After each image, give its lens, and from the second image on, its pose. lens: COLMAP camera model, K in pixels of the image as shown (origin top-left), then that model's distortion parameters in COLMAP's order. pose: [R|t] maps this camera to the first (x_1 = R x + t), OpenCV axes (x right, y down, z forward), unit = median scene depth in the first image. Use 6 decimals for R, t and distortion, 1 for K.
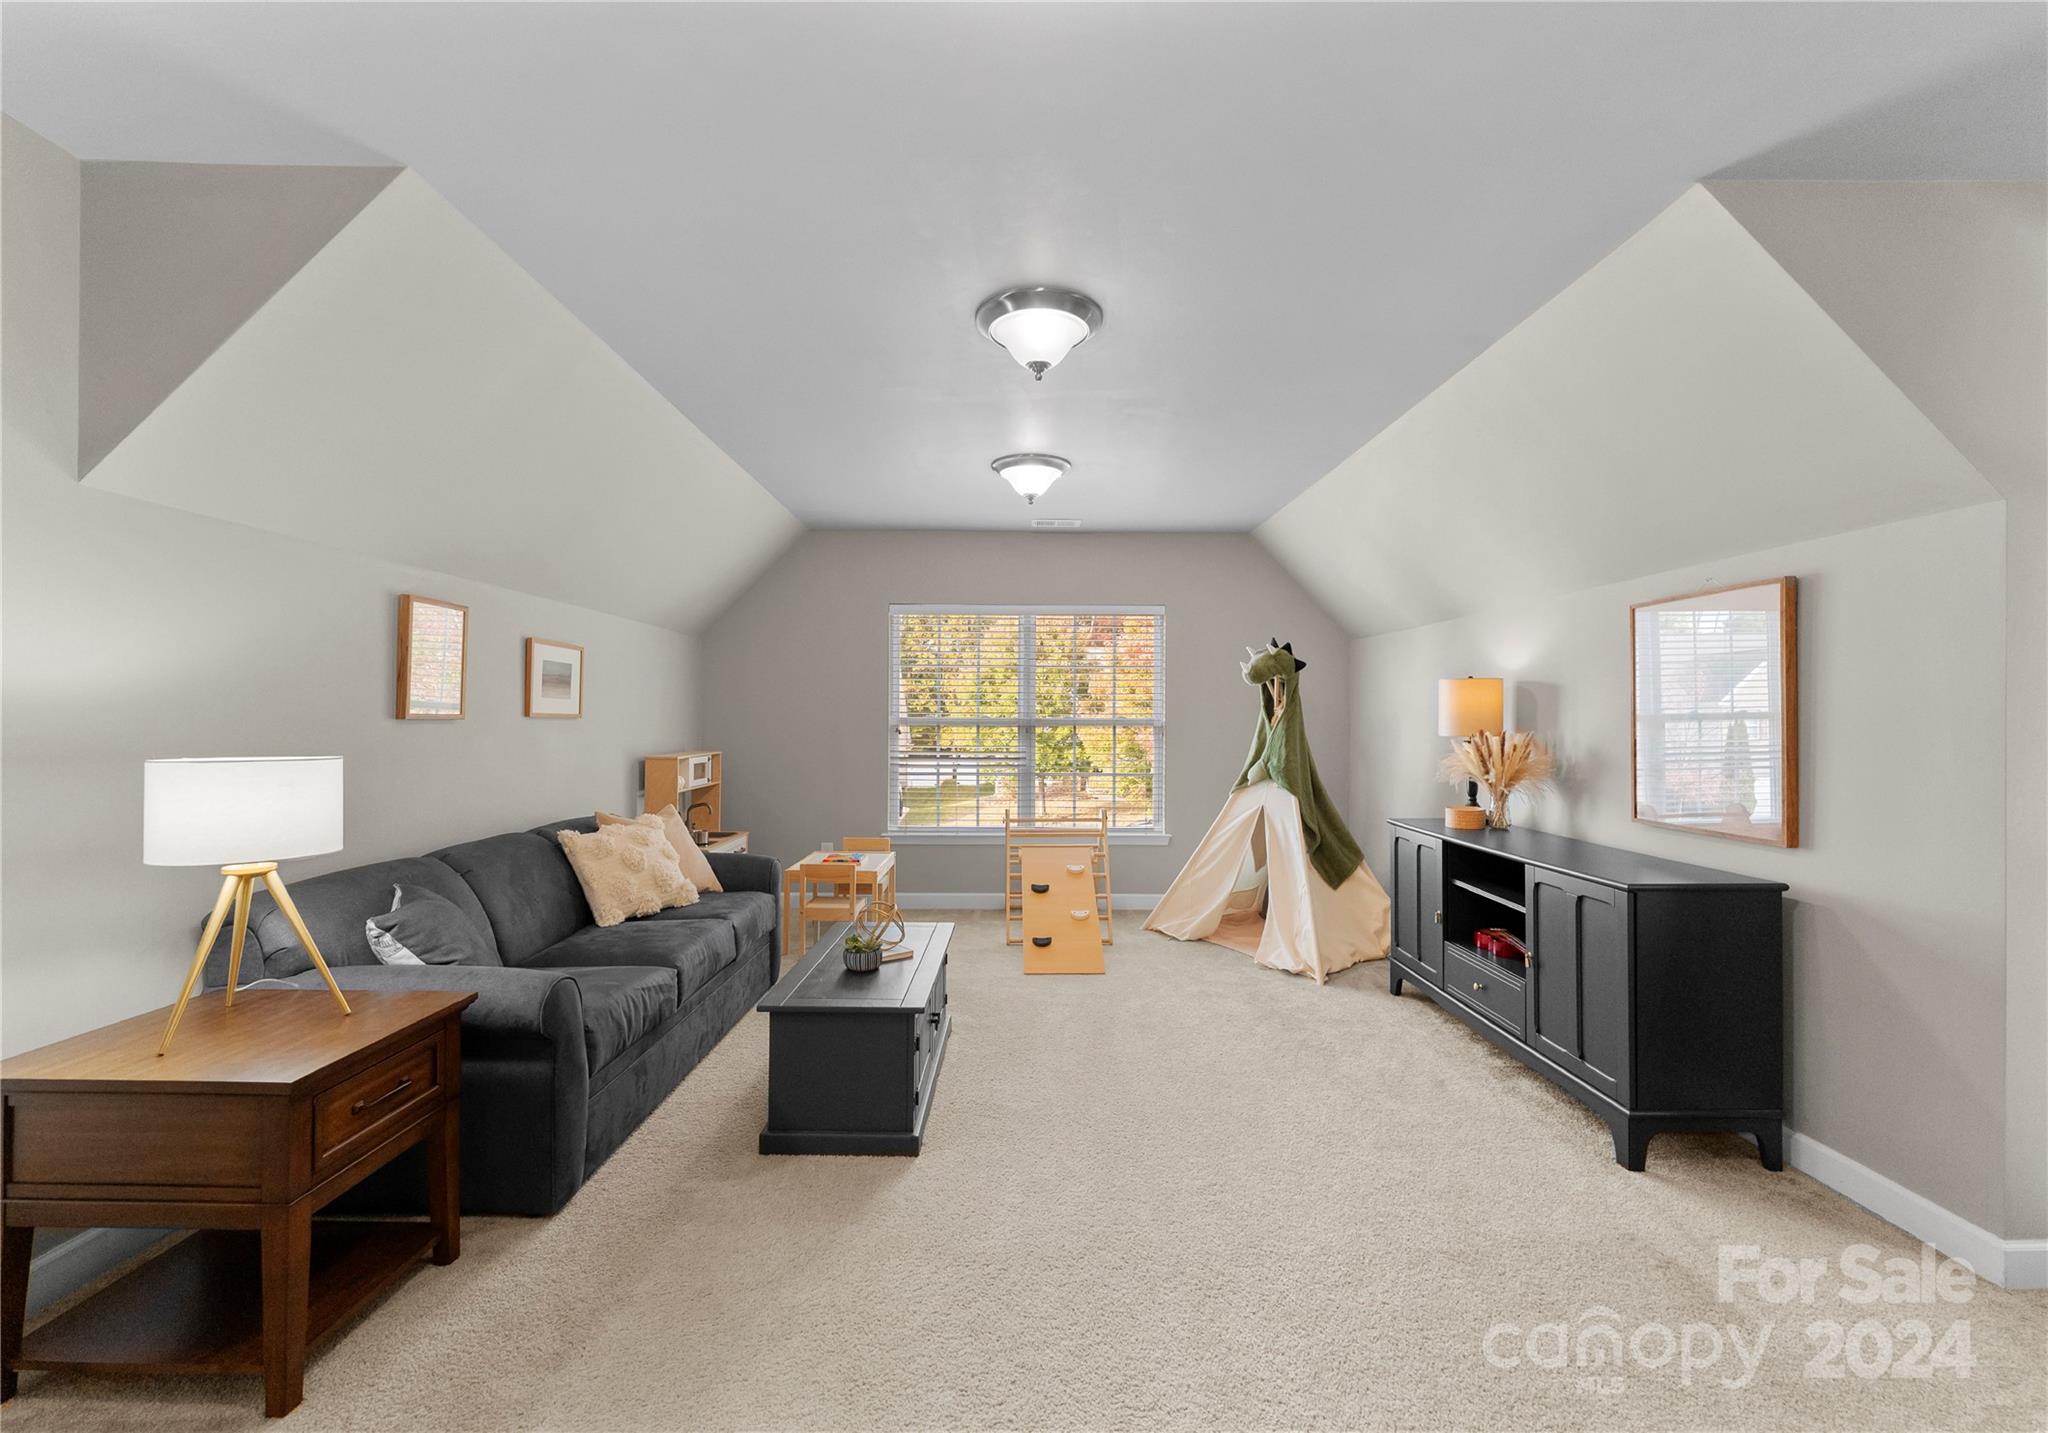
lens RADIAL K [[868.1, 0, 1030.0], [0, 868.1, 729.0], [0, 0, 1]] dist [0.002953, 0.000265]
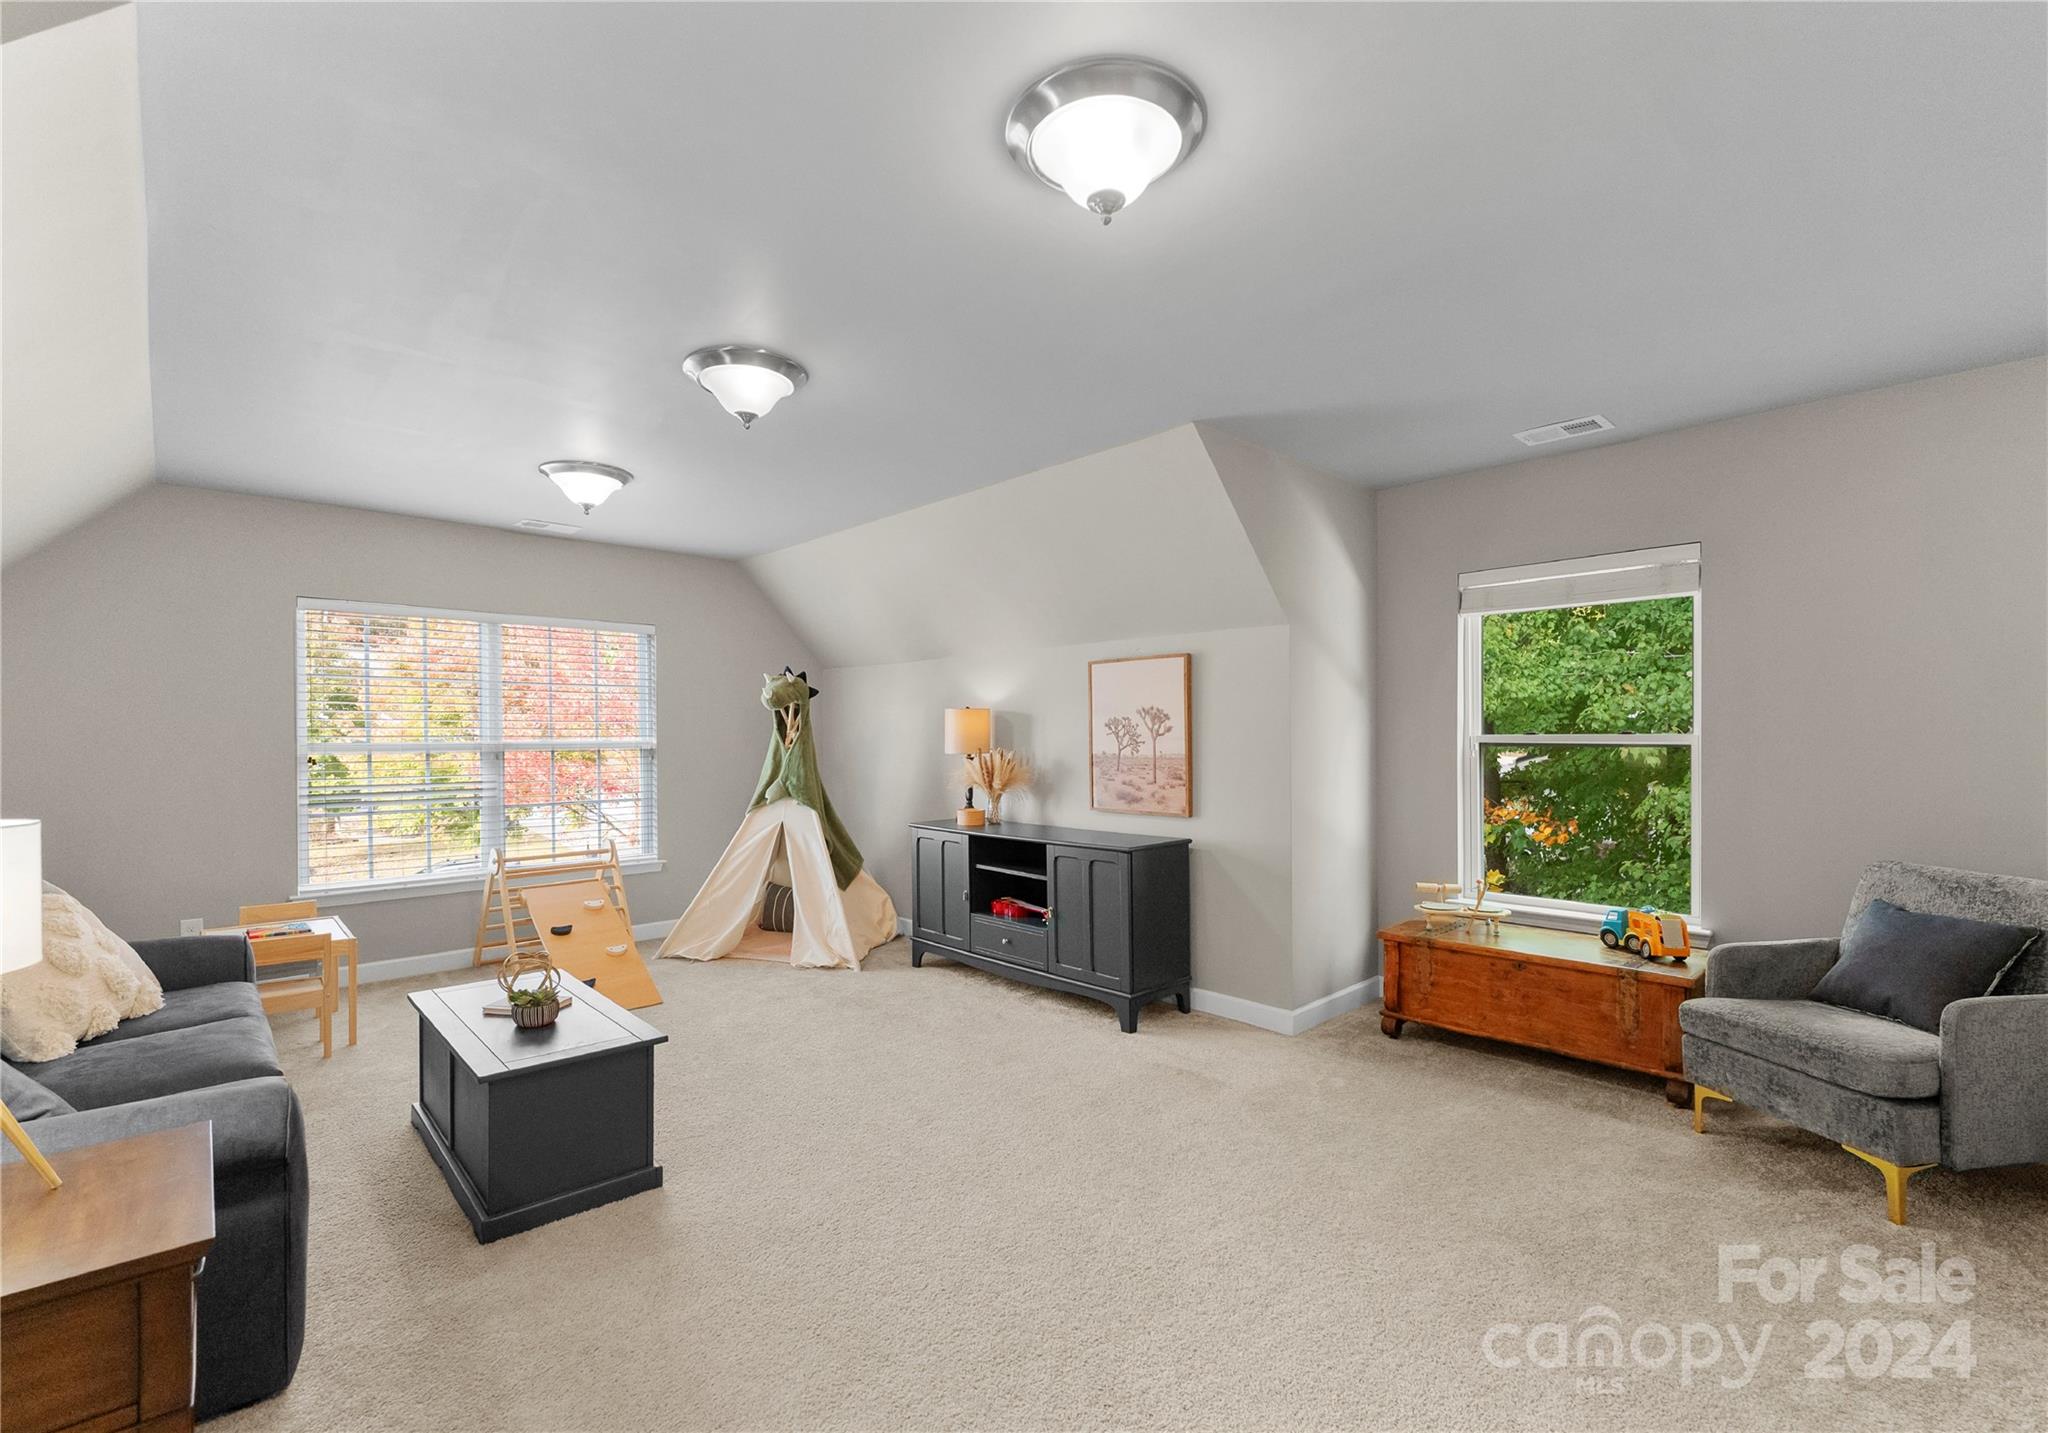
lens RADIAL K [[903.6, 0, 1015.6], [0, 903.6, 749.5], [0, 0, 1]] dist [-0.000289, 0.000045]
pose [[0.736758, -0.018006, 0.675917, -0.344551], [0.016028, 0.999830, 0.009165, -0.008637], [-0.675967, 0.004081, 0.736921, -0.027794]]
